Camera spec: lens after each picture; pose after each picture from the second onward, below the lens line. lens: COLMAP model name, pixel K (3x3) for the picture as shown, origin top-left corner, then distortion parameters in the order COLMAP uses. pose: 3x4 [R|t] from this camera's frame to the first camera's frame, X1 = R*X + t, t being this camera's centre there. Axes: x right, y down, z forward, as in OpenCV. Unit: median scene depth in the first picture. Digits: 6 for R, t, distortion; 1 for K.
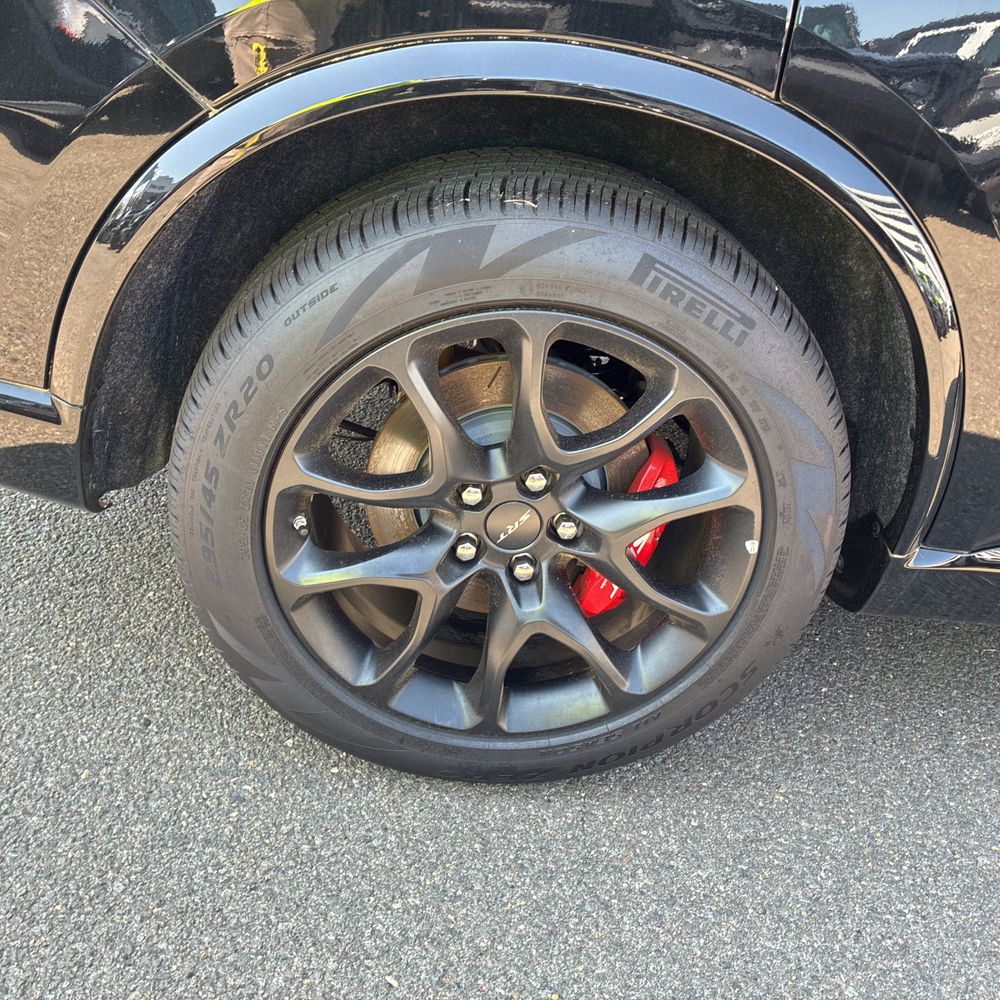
lens RADIAL K [[1009.8, 0, 472.9], [0, 1009.8, 499.2], [0, 0, 1]] dist [-0.001177, -0.003345]
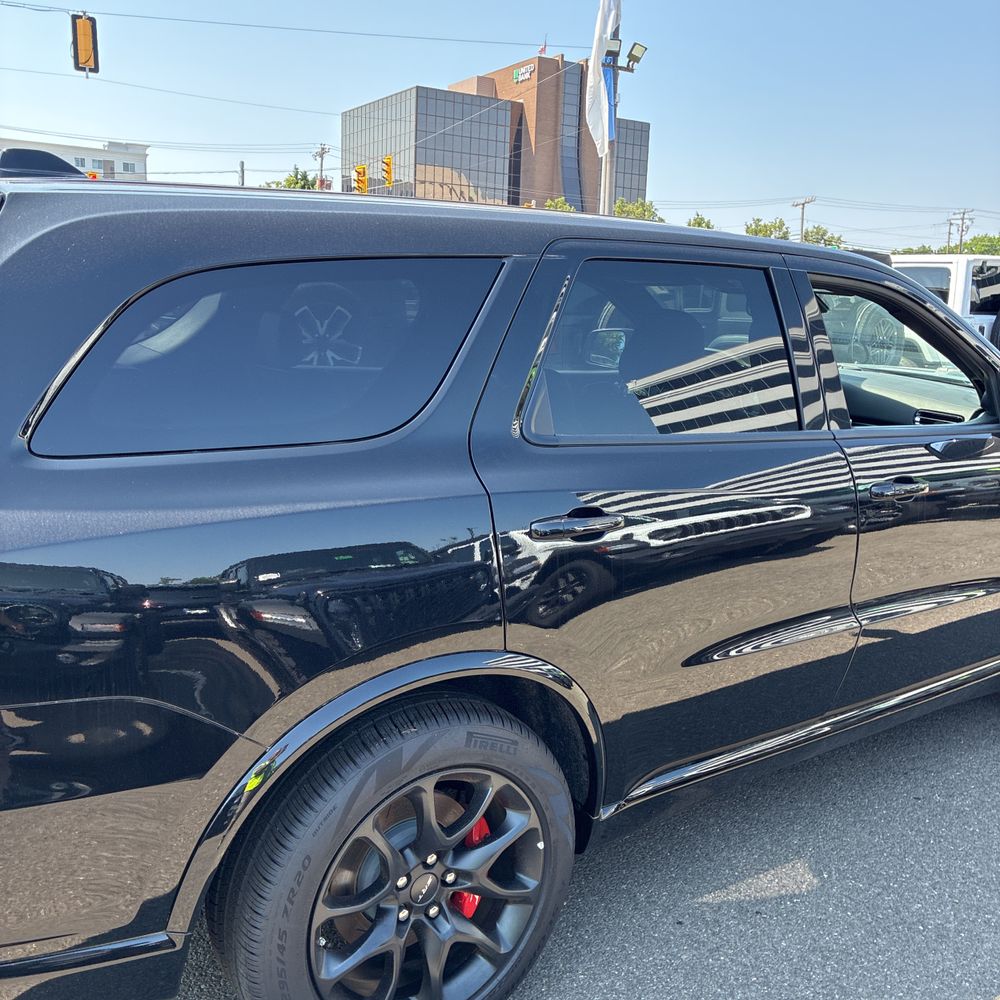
lens RADIAL K [[1044.9, 0, 521.0], [0, 1044.9, 503.4], [0, 0, 1]] dist [0.006182, -0.009113]
pose [[0.817858, -0.237657, 0.524049, -0.635554], [0.356216, 0.924345, -0.136736, -0.293129], [-0.451906, 0.298506, 0.840640, -0.833655]]
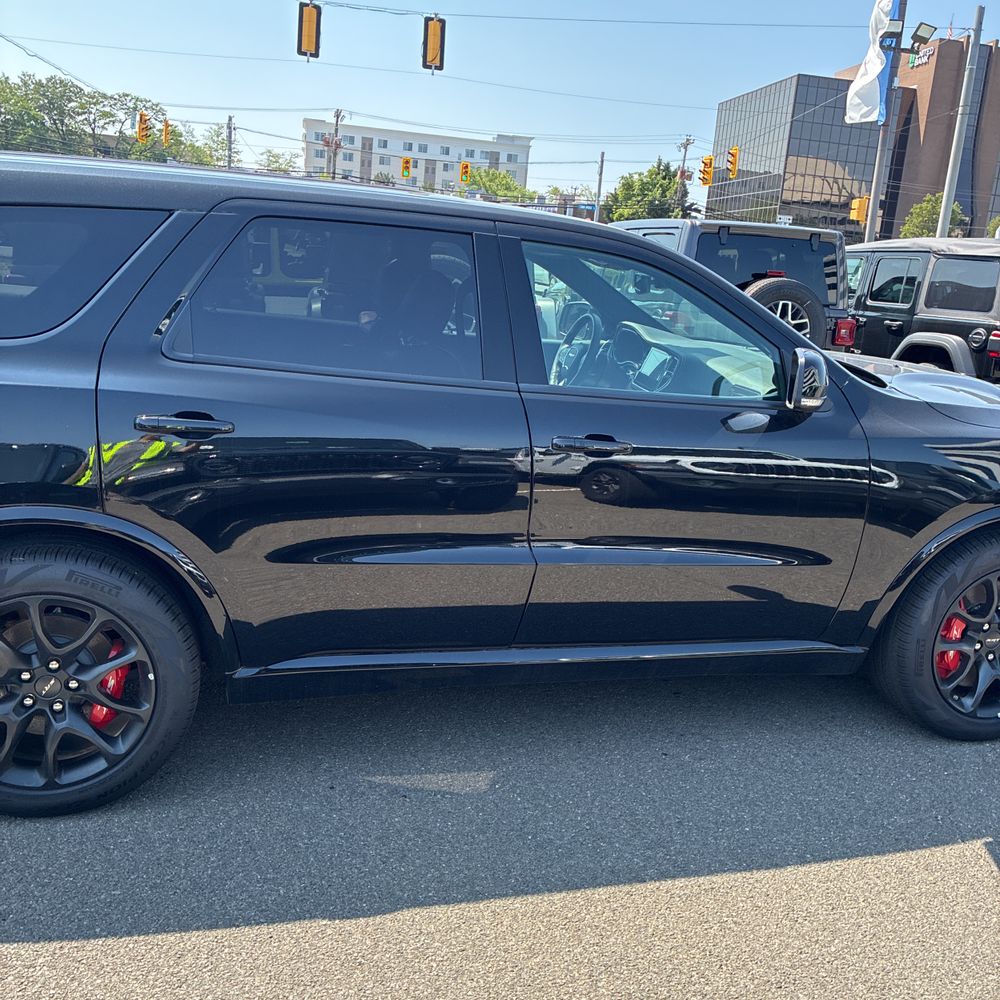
lens RADIAL K [[1029.3, 0, 489.2], [0, 1029.3, 499.3], [0, 0, 1]] dist [0.012880, 0.018680]
pose [[0.967514, -0.135319, 0.213552, 0.589607], [0.183047, 0.957589, -0.222523, 0.337469], [-0.174384, 0.254384, 0.951251, -1.593439]]
